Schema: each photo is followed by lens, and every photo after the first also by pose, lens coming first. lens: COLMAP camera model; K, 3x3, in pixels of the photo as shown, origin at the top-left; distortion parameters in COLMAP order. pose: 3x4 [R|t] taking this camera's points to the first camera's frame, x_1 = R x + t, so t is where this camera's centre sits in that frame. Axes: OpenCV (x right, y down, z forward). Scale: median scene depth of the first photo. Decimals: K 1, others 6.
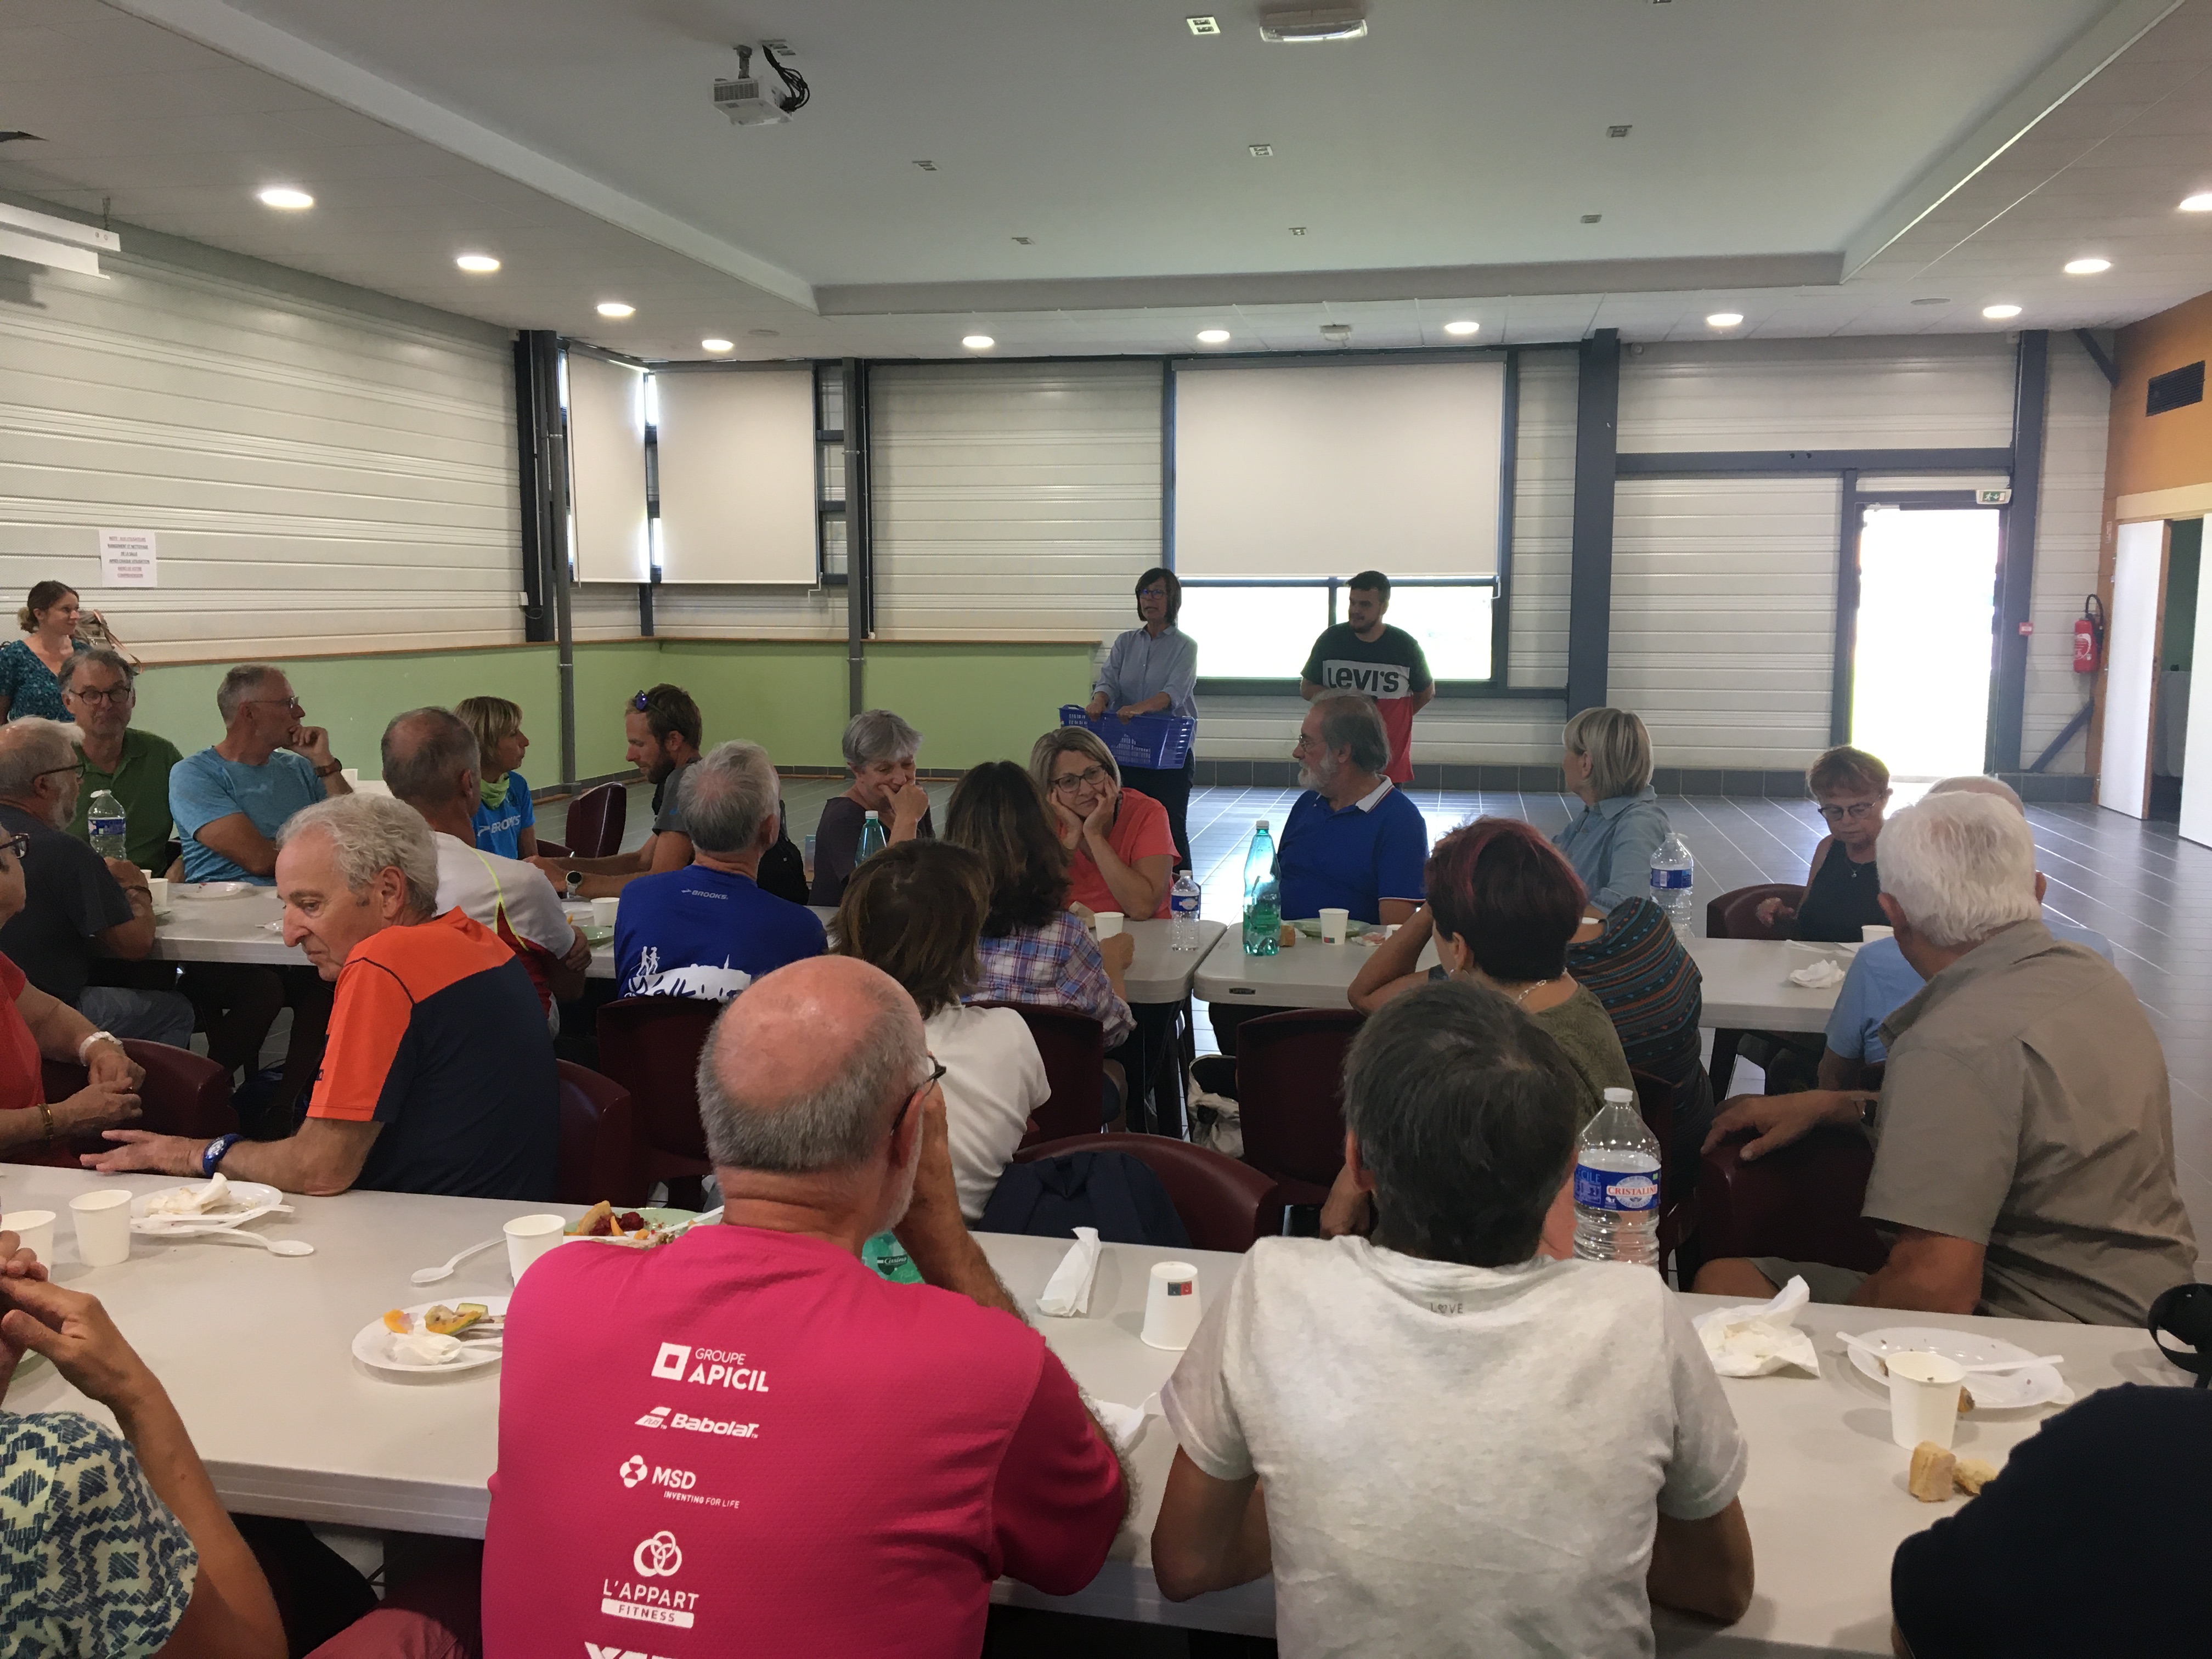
lens RADIAL K [[1846.2, 0, 1106.0], [0, 1846.2, 829.5], [0, 0, 1]] dist [0.105038, -0.137754]
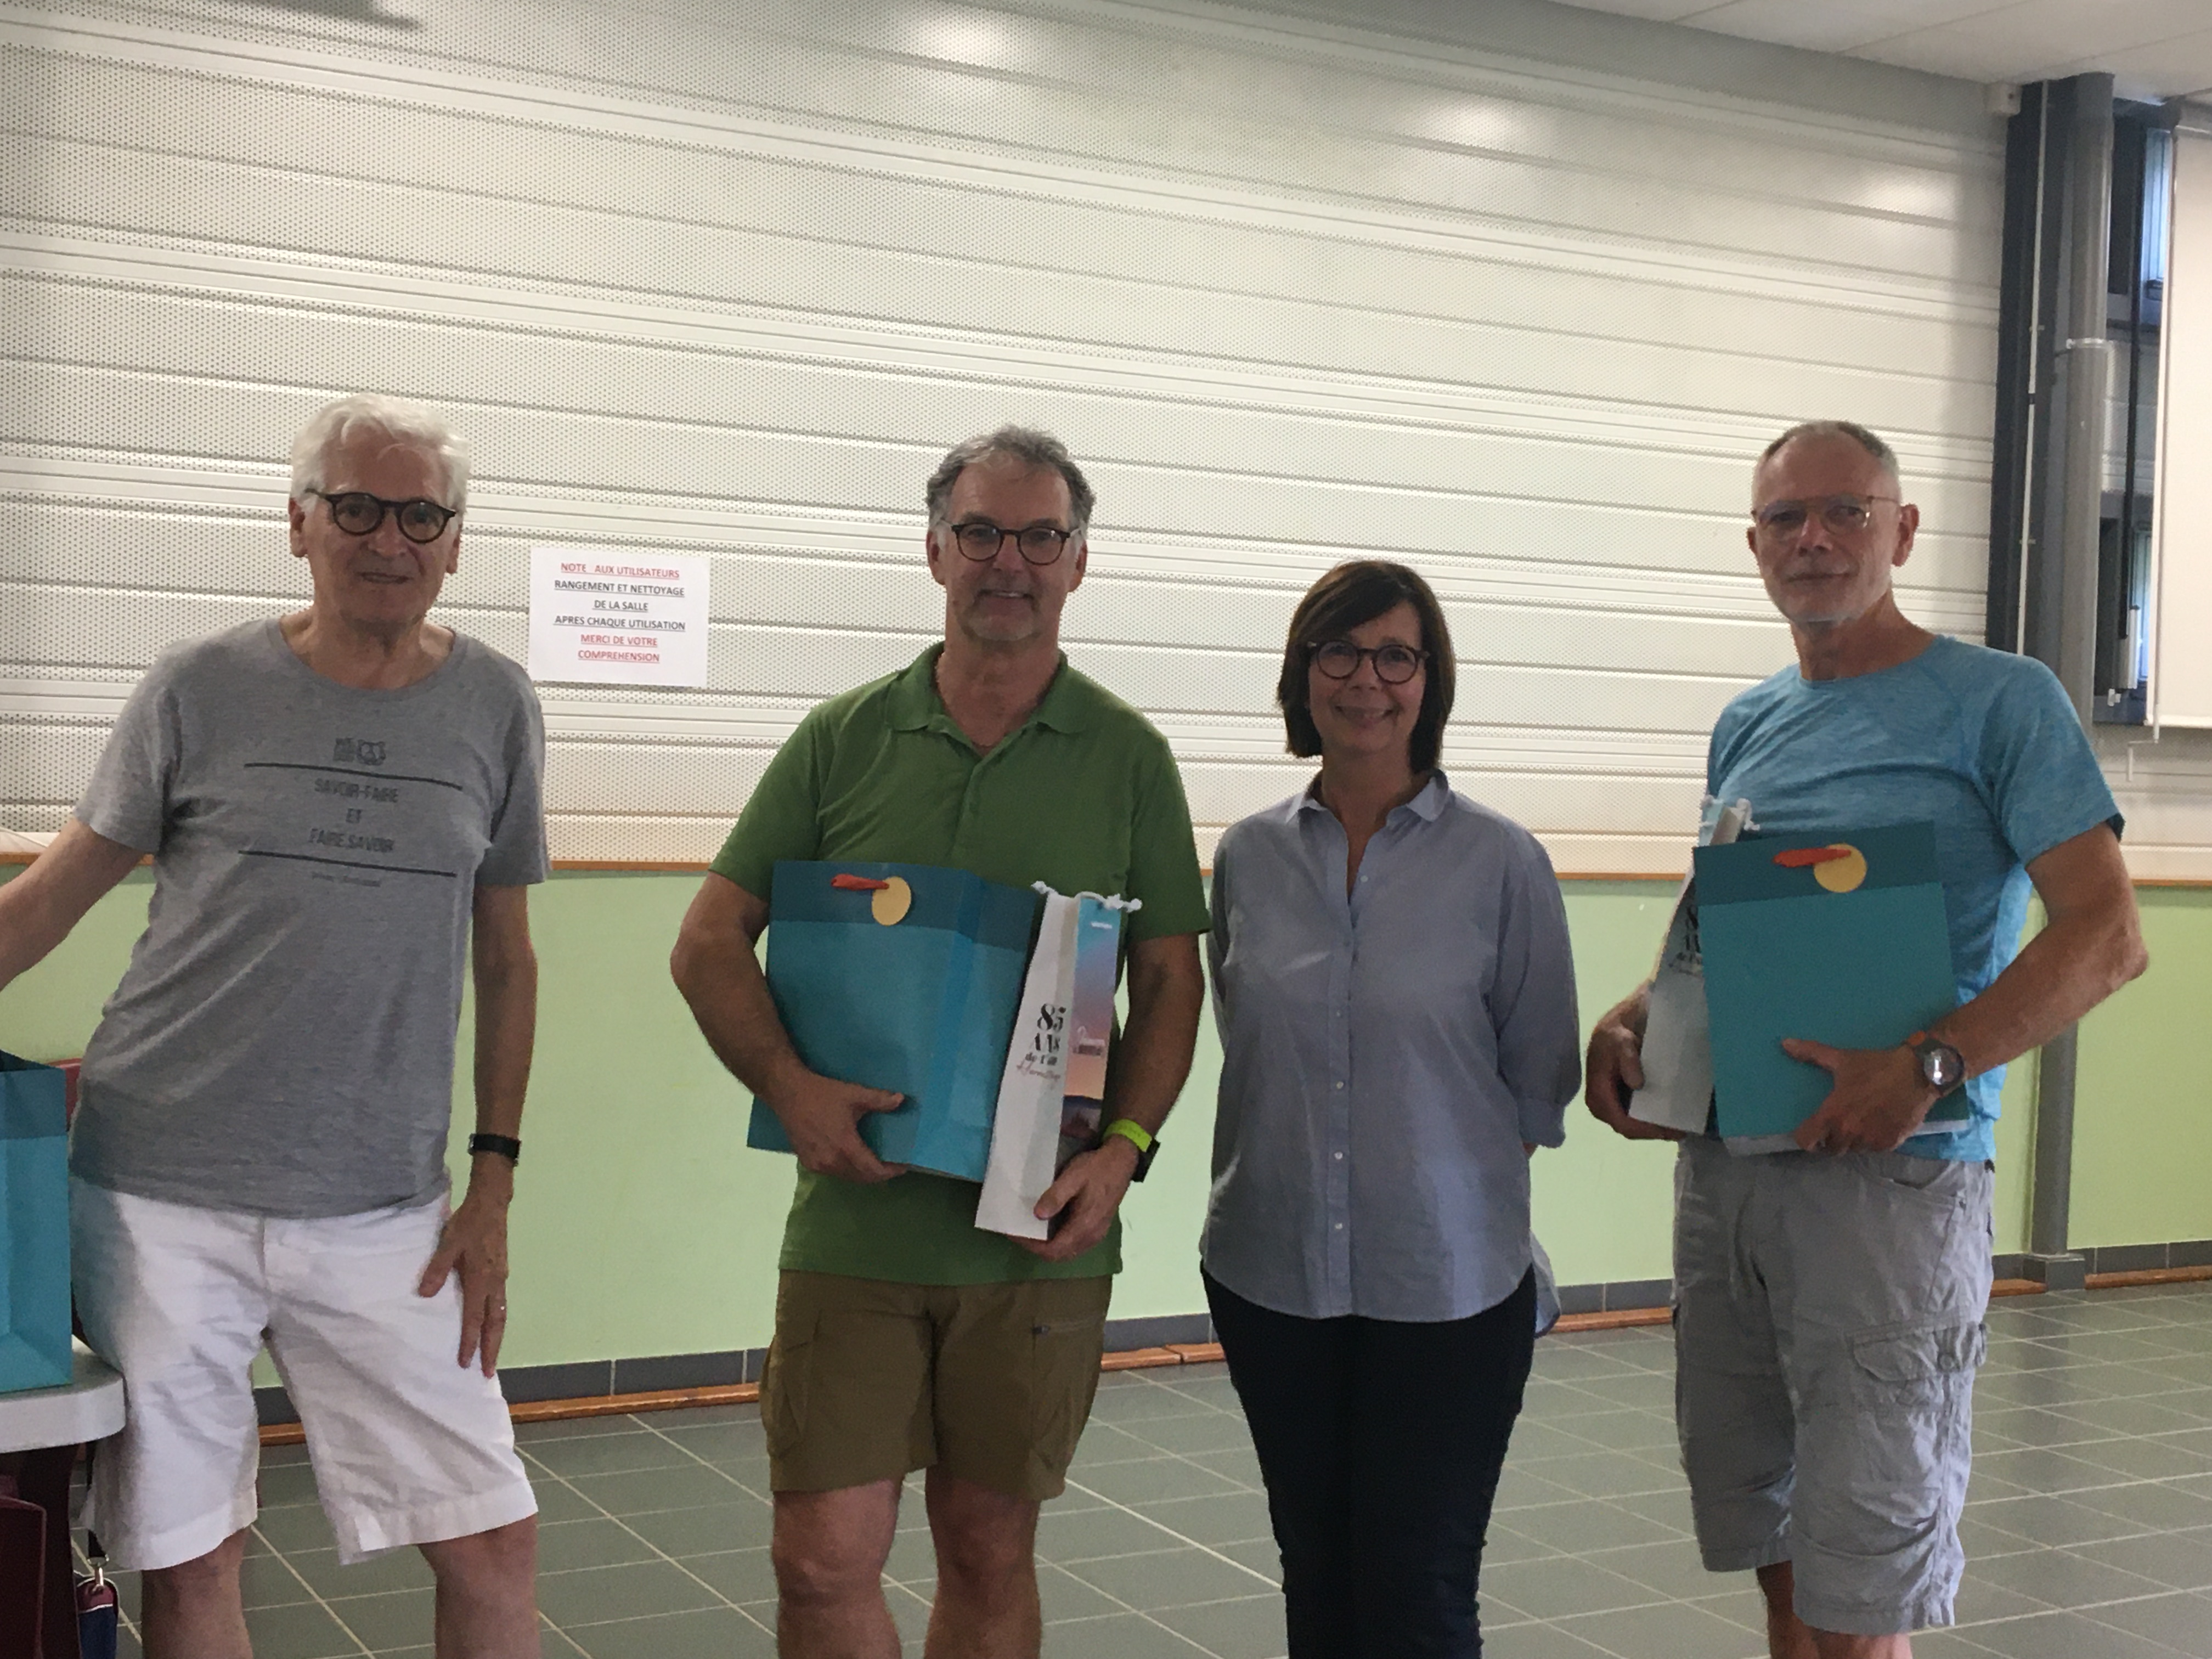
lens RADIAL K [[2699.6, 0, 1038.9], [0, 2699.6, 834.7], [0, 0, 1]] dist [0.148137, -0.321742]
pose [[0.626310, 0.033012, -0.778875, 0.010320], [-0.125362, 0.990365, -0.058830, -0.046790], [0.769428, 0.134487, 0.624414, 0.457035]]
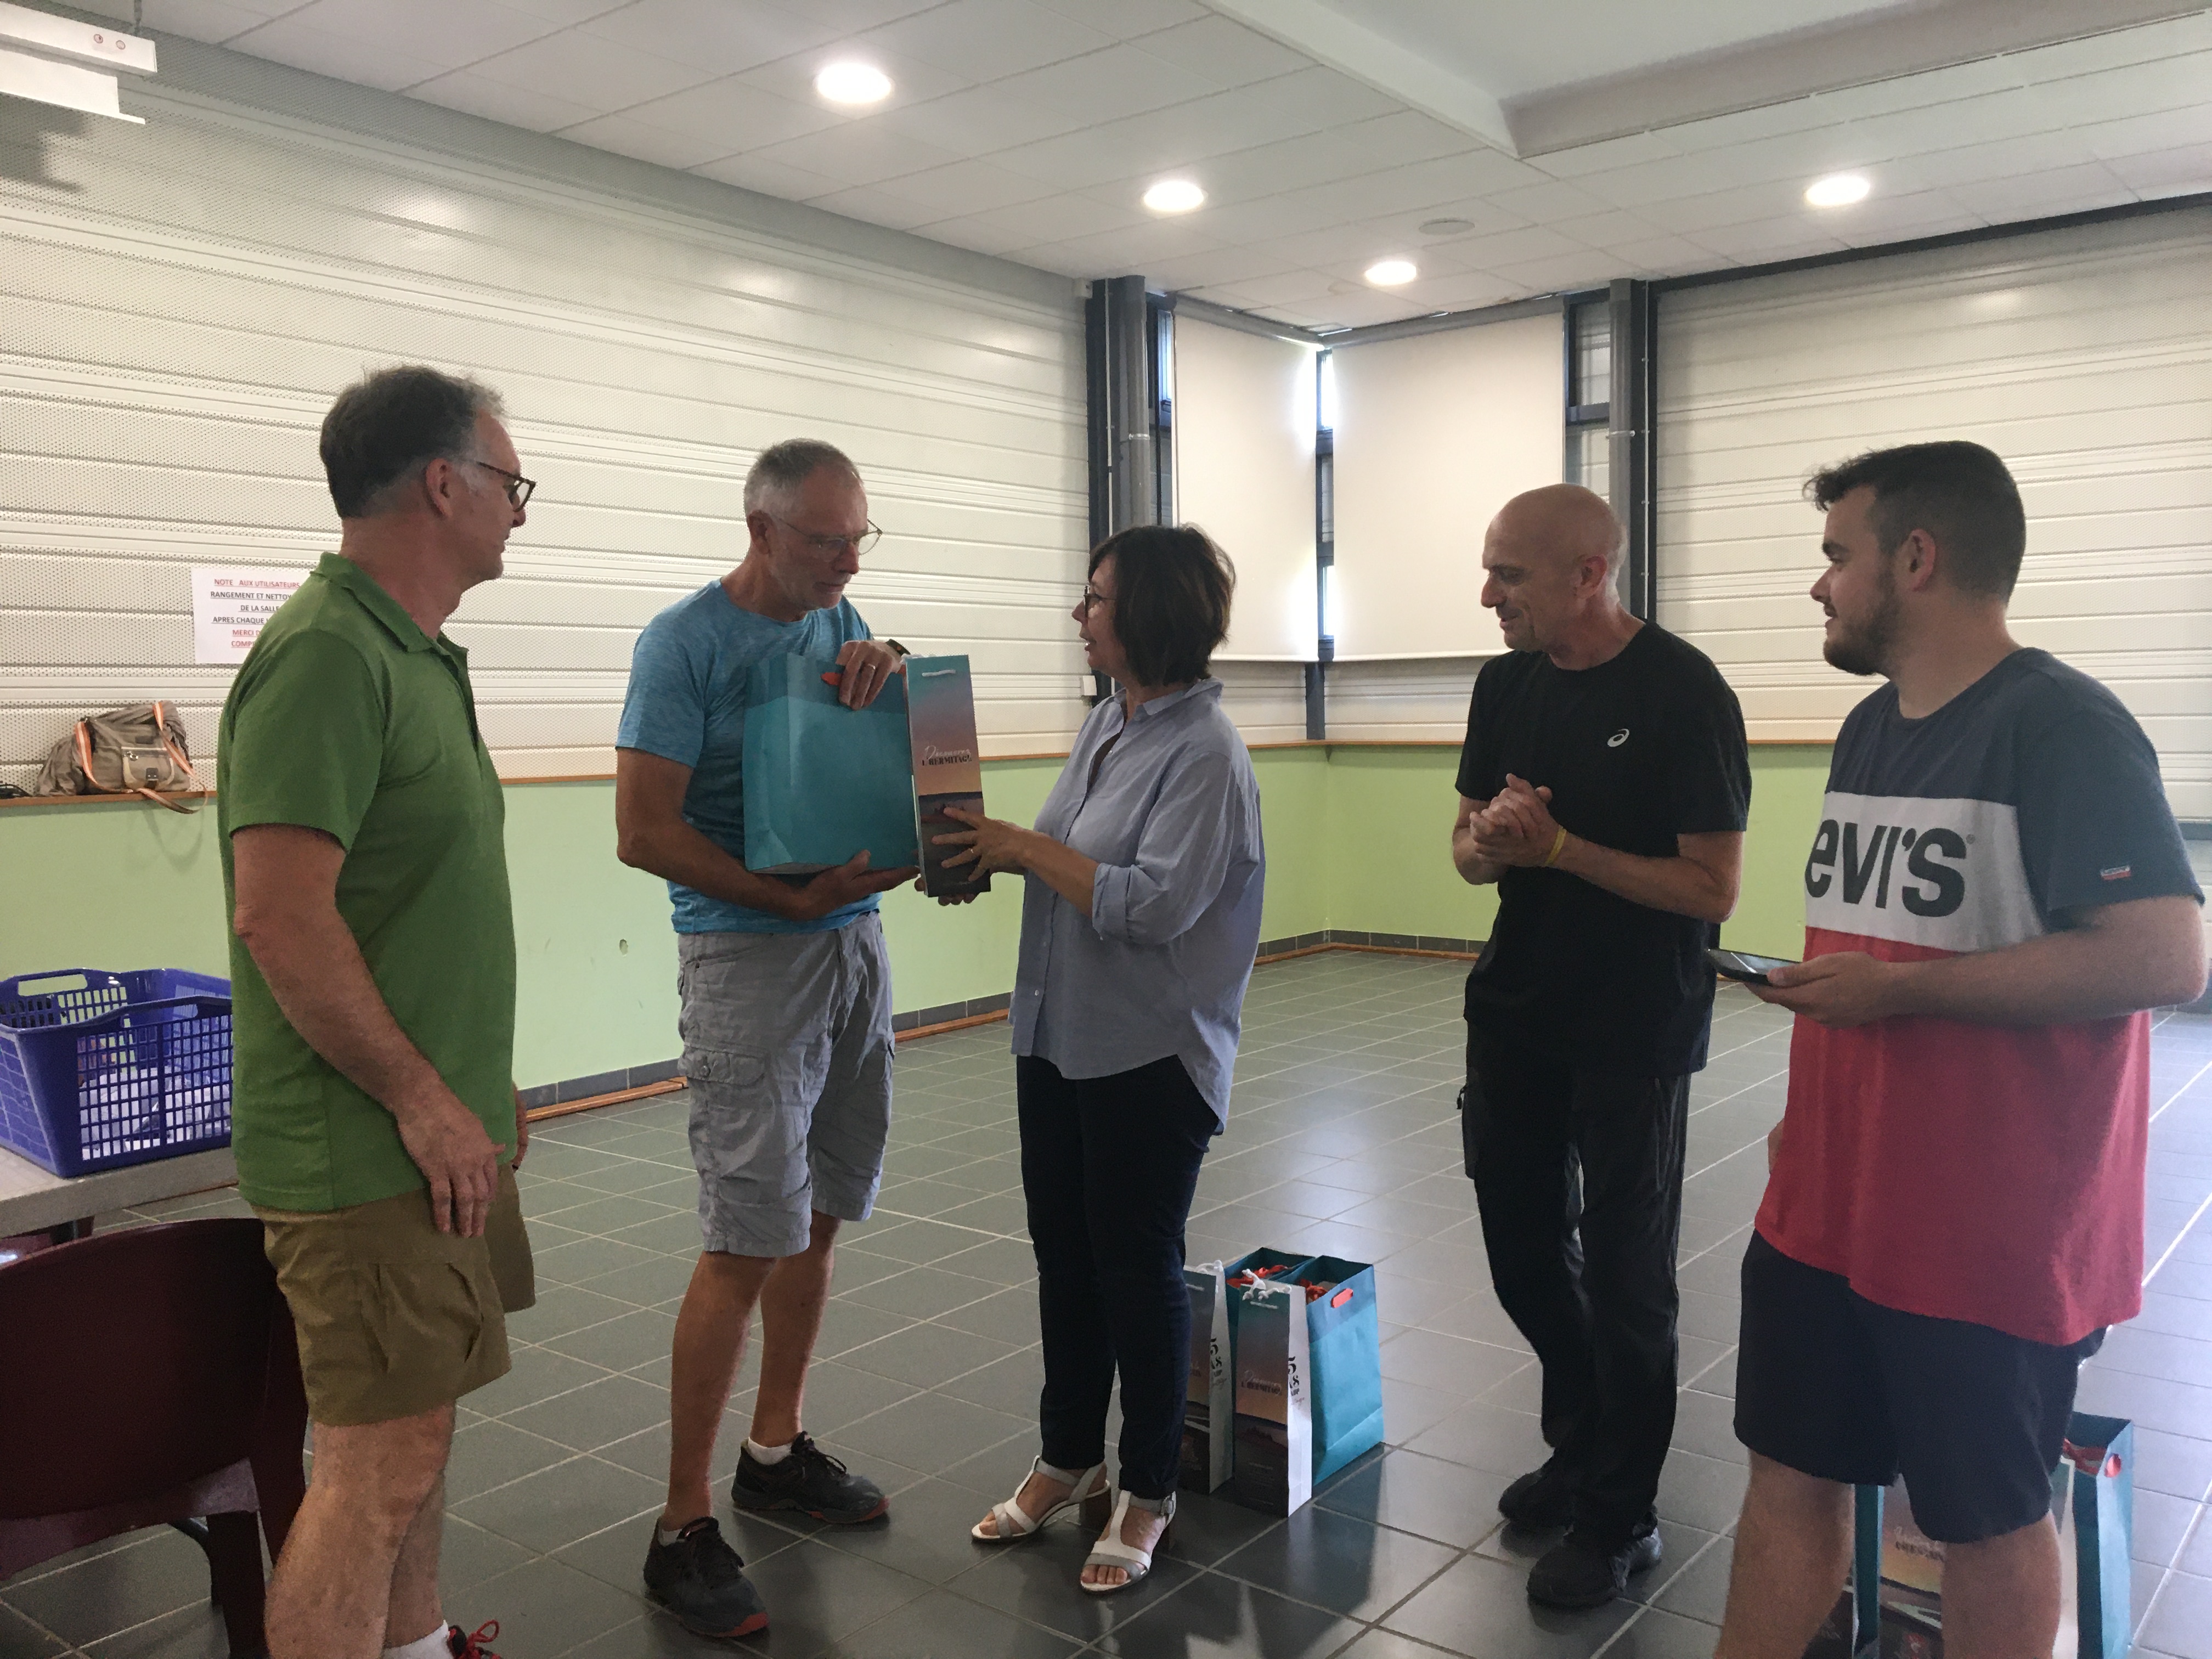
lens RADIAL K [[1846.2, 0, 1106.0], [0, 1846.2, 829.5], [0, 0, 1]] dist [0.105038, -0.137754]
pose [[0.886897, 0.013528, -0.461768, -0.002563], [-0.039933, 0.998075, -0.047457, -0.038481], [0.460237, 0.060529, 0.885730, 0.391961]]
